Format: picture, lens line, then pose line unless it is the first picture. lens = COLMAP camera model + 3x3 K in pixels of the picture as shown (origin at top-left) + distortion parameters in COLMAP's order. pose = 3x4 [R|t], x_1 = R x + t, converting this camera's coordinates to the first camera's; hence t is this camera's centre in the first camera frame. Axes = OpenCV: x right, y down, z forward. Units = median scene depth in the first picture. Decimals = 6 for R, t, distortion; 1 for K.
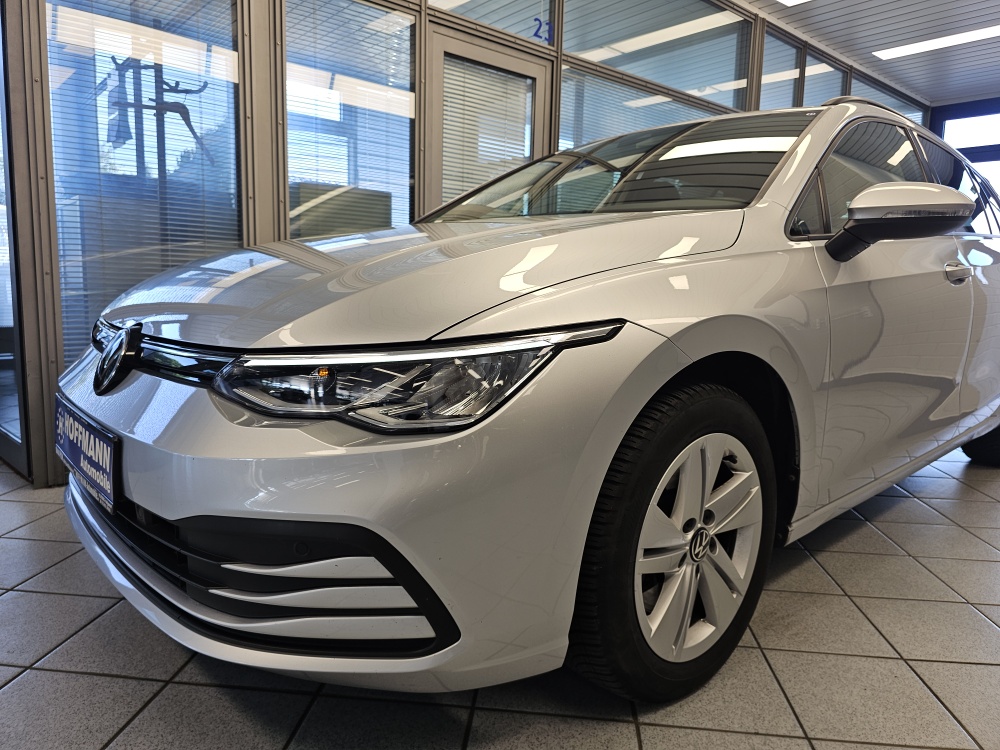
lens RADIAL K [[678.2, 0, 492.1], [0, 678.2, 369.4], [0, 0, 1]] dist [0.055586, -0.057781]
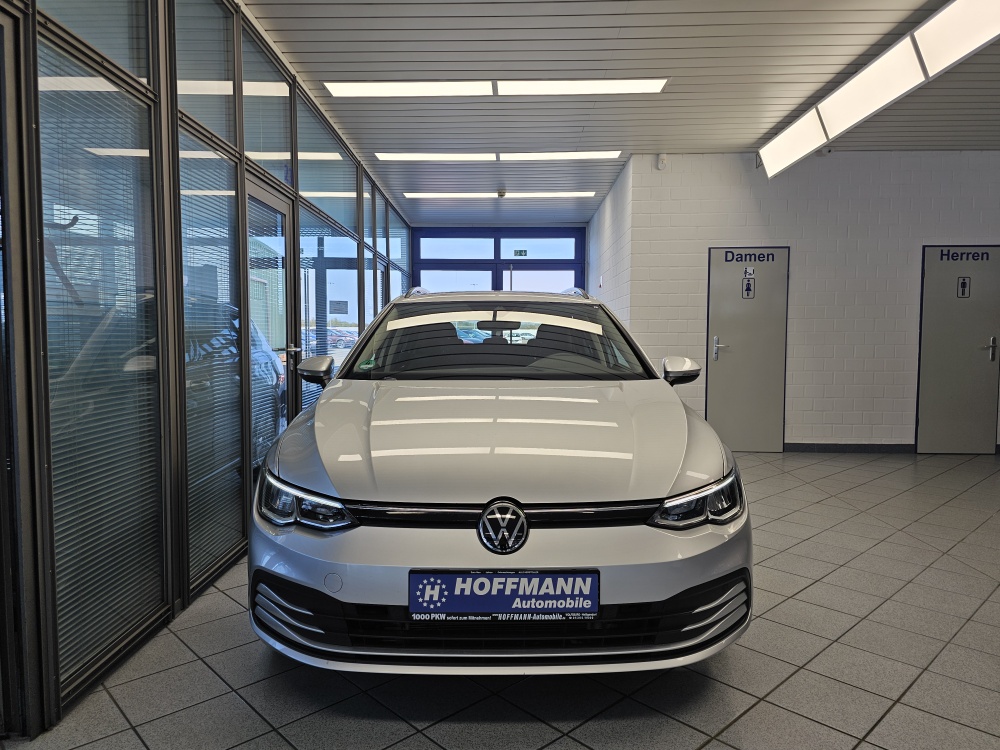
lens RADIAL K [[678.2, 0, 500.4], [0, 678.2, 374.0], [0, 0, 1]] dist [0.055586, -0.057781]
pose [[0.644555, -0.067589, 0.761565, -1.620157], [0.114762, 0.993352, -0.008970, -0.317090], [-0.755896, 0.093180, 0.648027, 0.079720]]
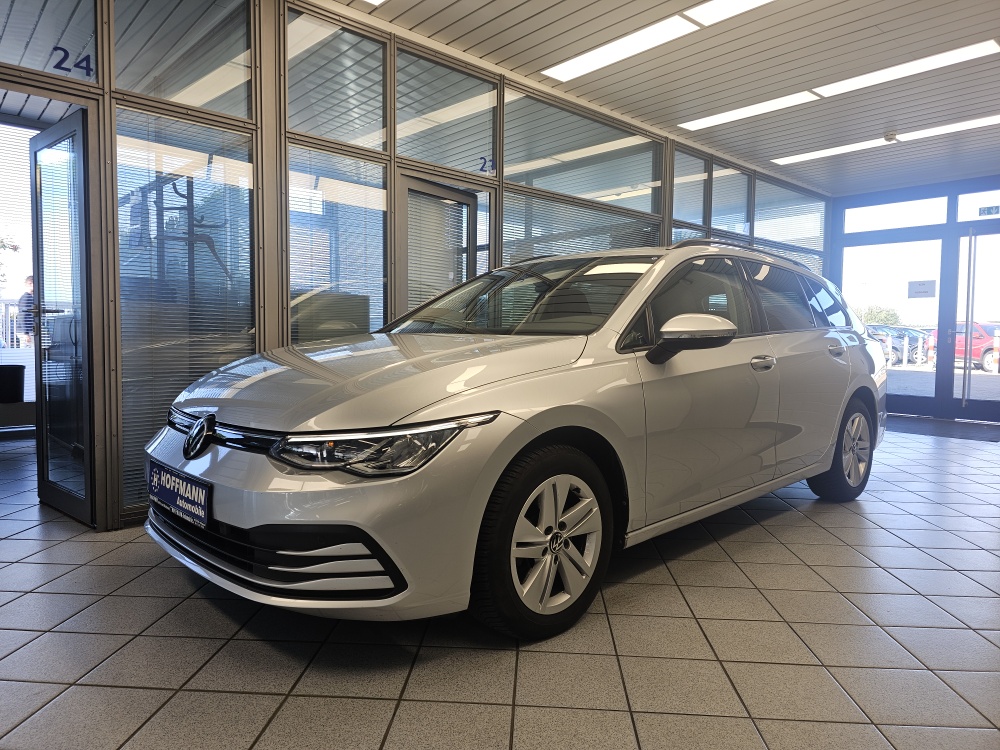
lens RADIAL K [[678.2, 0, 489.8], [0, 678.2, 370.3], [0, 0, 1]] dist [0.055586, -0.057781]
pose [[0.999415, -0.015110, 0.030675, 0.092577], [0.017549, 0.996571, -0.080856, -0.029505], [-0.029348, 0.081347, 0.996254, -0.649552]]
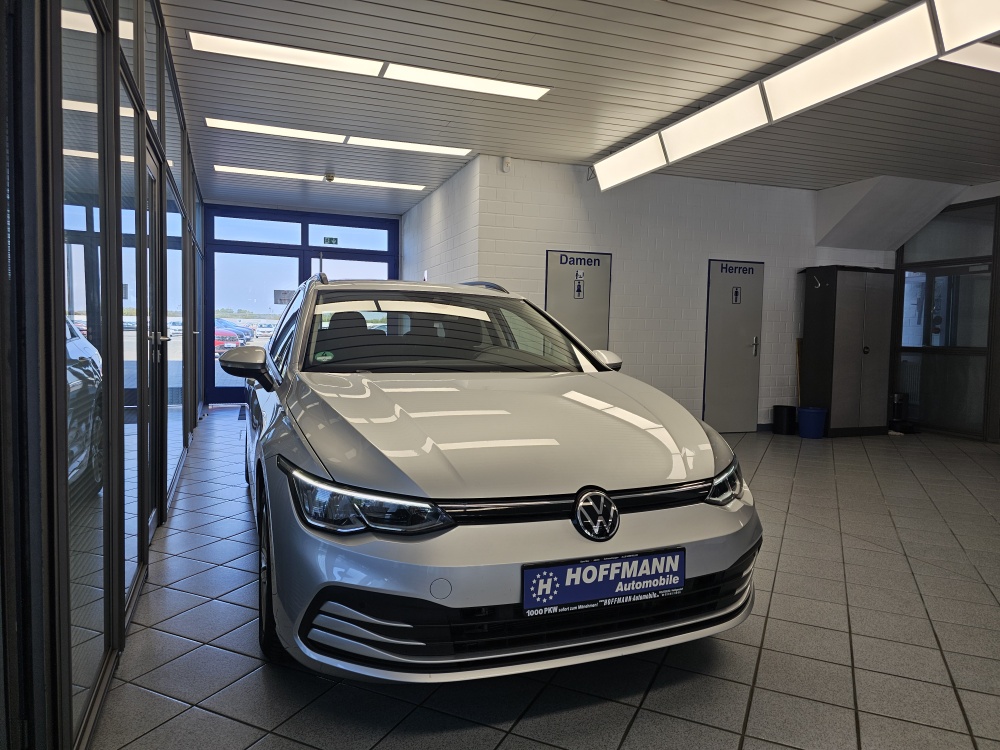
lens RADIAL K [[678.2, 0, 507.3], [0, 678.2, 367.6], [0, 0, 1]] dist [0.055586, -0.057781]
pose [[0.316532, -0.067377, 0.946186, -1.966600], [0.111669, 0.993185, 0.033367, -0.392688], [-0.941986, 0.095098, 0.321899, 0.705693]]
